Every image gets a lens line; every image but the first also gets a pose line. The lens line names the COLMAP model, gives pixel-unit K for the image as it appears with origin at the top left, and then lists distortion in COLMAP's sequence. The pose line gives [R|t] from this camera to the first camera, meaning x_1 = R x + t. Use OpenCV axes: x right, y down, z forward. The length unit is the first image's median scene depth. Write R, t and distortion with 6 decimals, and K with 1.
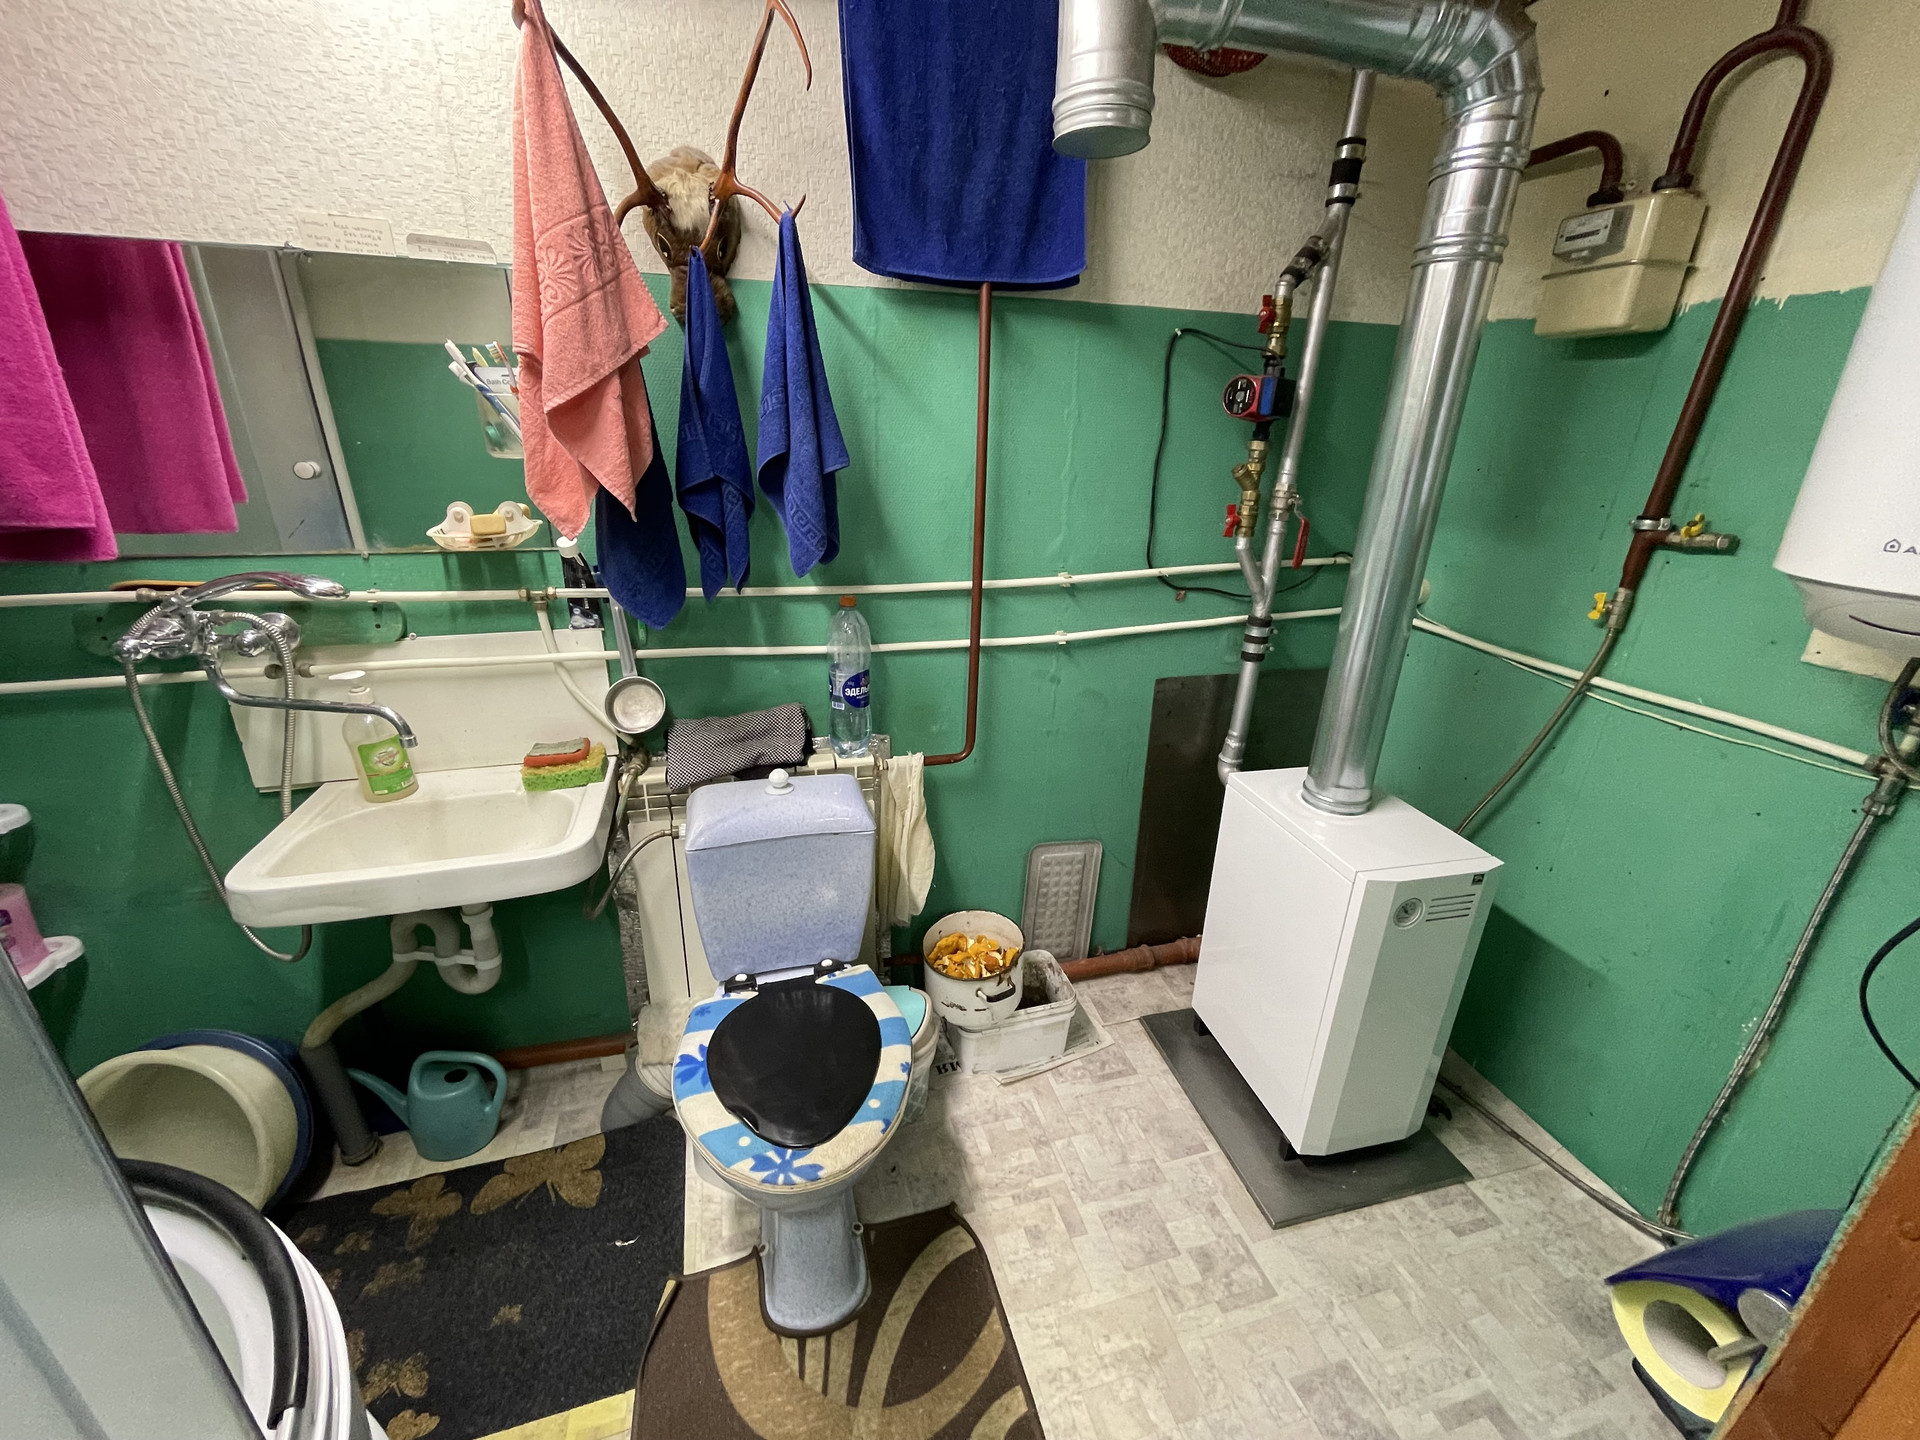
lens RADIAL K [[778.1, 0, 964.4], [0, 778.1, 719.0], [0, 0, 1]] dist [-0.001598, 0.000989]
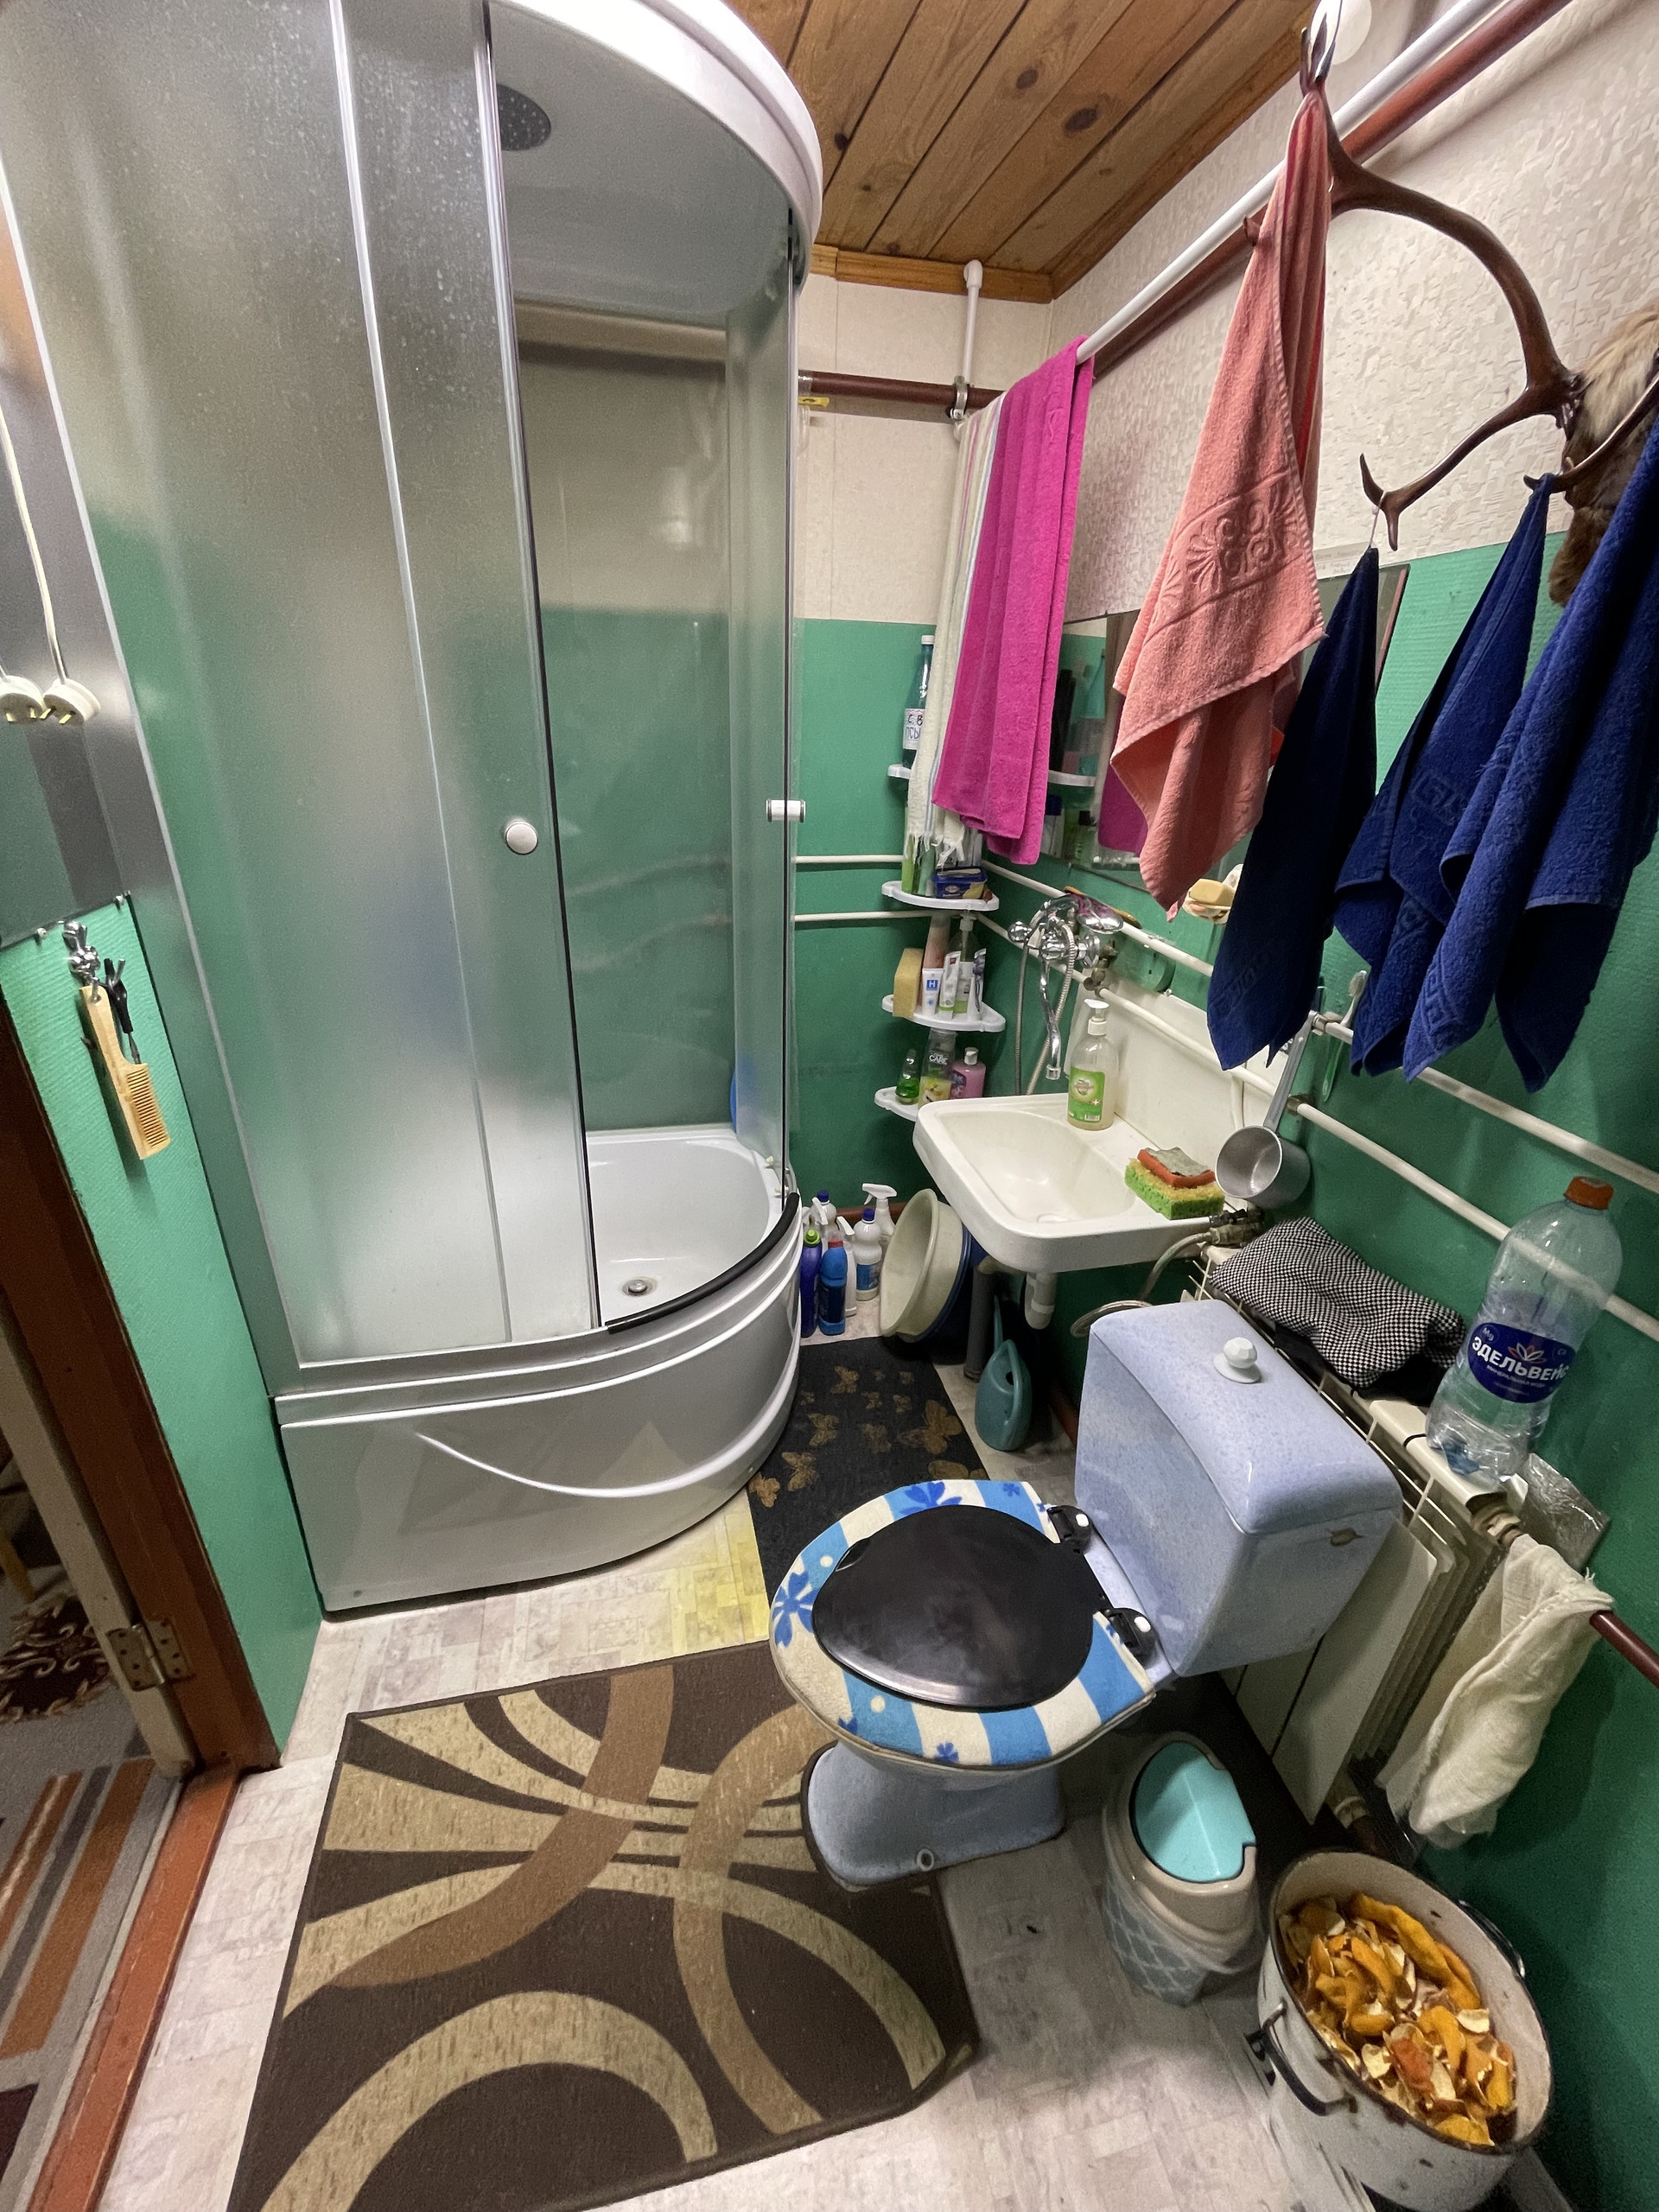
lens RADIAL K [[896.5, 0, 831.5], [0, 896.5, 1107.8], [0, 0, 1]] dist [-0.001598, 0.000989]
pose [[-0.072235, 0.384264, -0.920393, 0.382023], [-0.385477, 0.840342, 0.381095, -0.243052], [0.919886, 0.382318, 0.087423, 0.568060]]
